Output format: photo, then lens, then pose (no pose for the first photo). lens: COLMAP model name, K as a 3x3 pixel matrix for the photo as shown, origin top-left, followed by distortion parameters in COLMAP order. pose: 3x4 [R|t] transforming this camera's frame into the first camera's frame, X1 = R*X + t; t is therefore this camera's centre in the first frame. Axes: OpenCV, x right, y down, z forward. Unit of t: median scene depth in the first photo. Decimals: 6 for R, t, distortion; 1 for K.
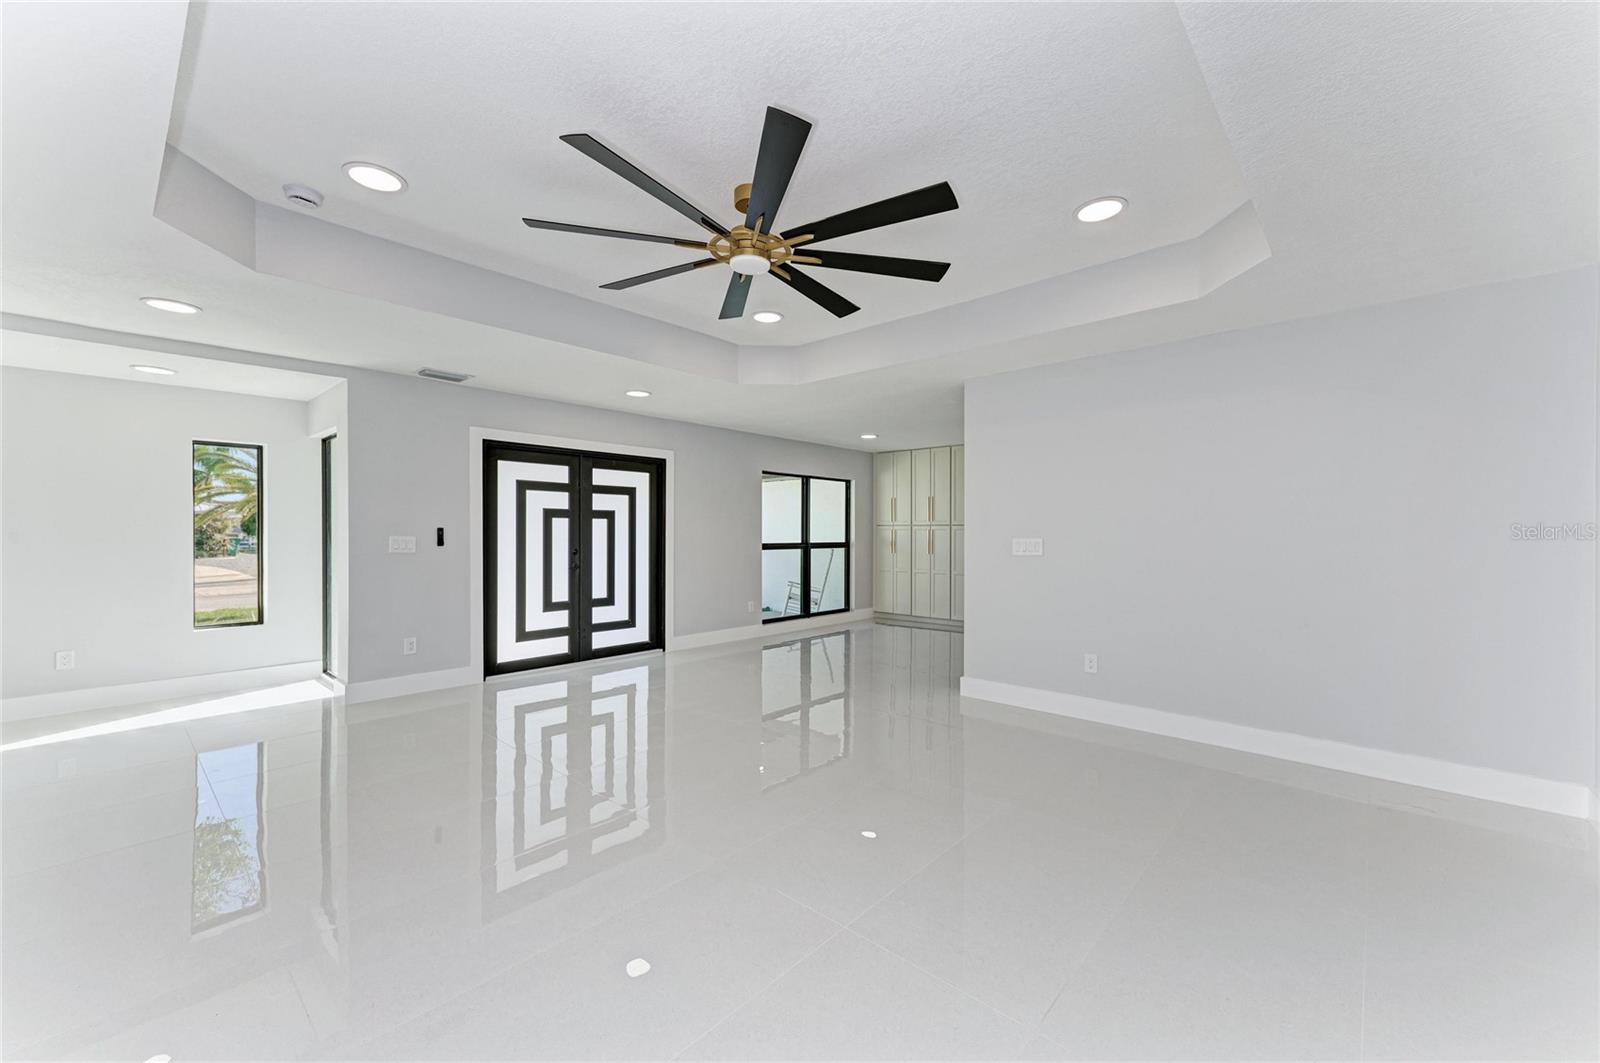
lens RADIAL K [[627.8, 0, 796.4], [0, 627.8, 540.2], [0, 0, 1]] dist [0.002809, 0.000348]
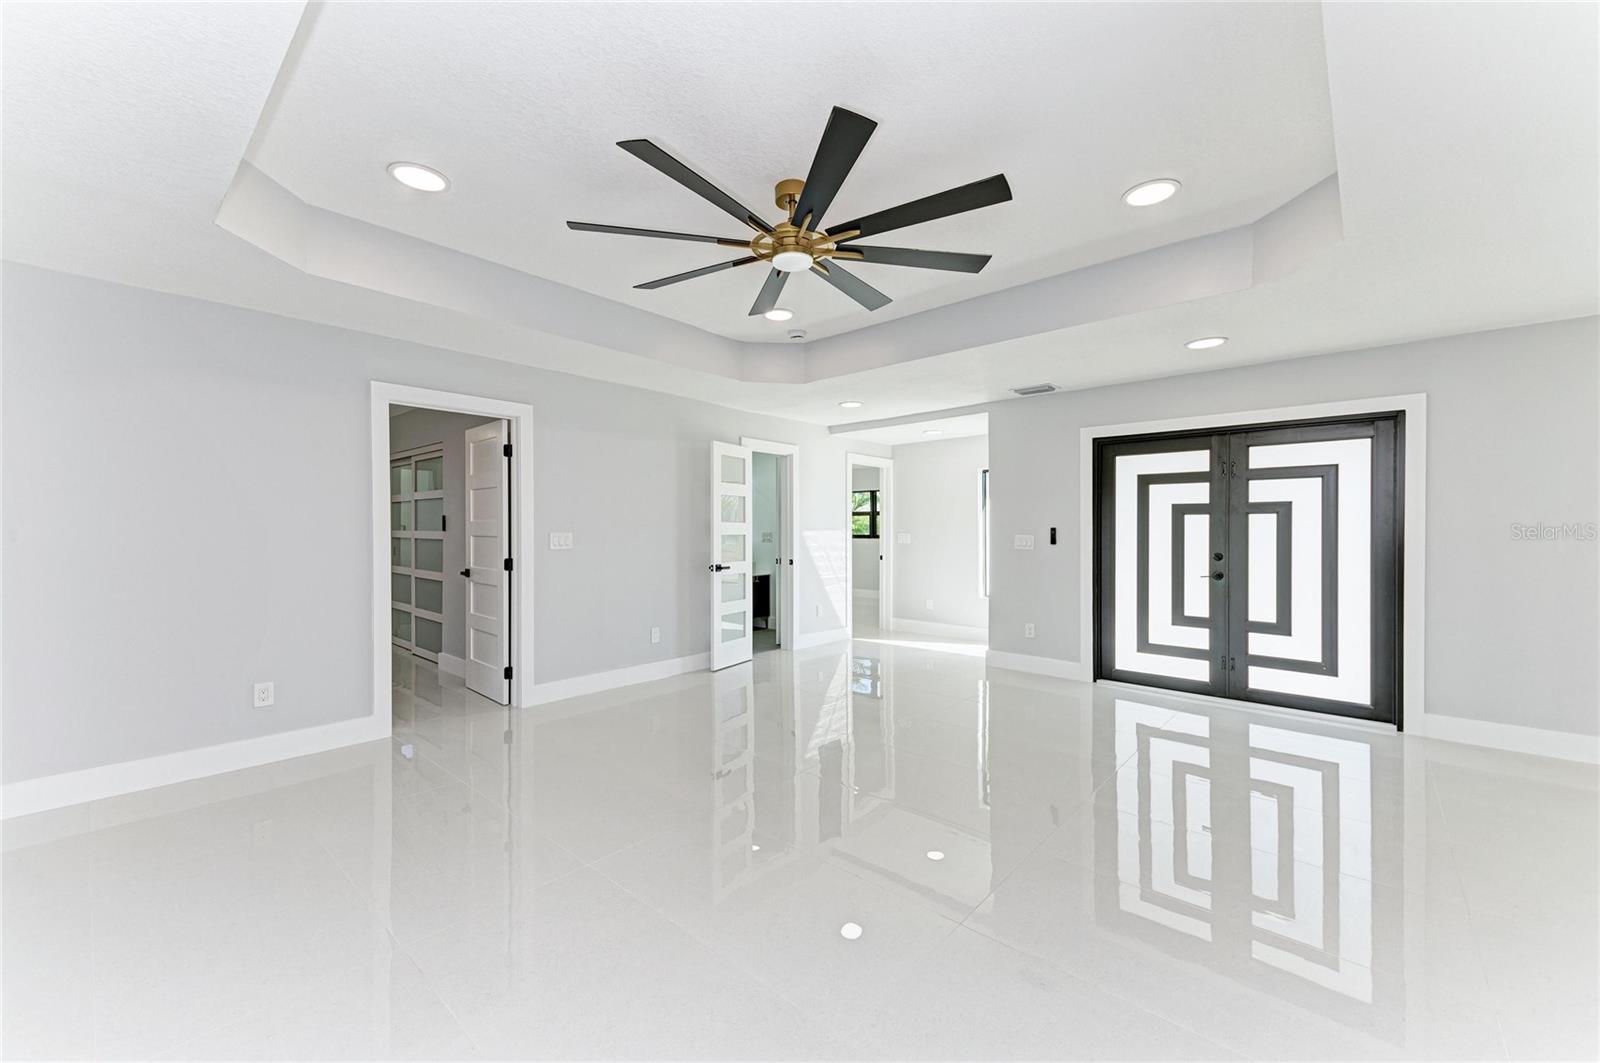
lens RADIAL K [[627.8, 0, 813.2], [0, 627.8, 541.2], [0, 0, 1]] dist [0.002809, 0.000348]
pose [[0.001494, 0.014655, -0.999891, 0.417322], [-0.014885, 0.999782, 0.014631, -0.004928], [0.999888, 0.014861, 0.001712, 0.469198]]
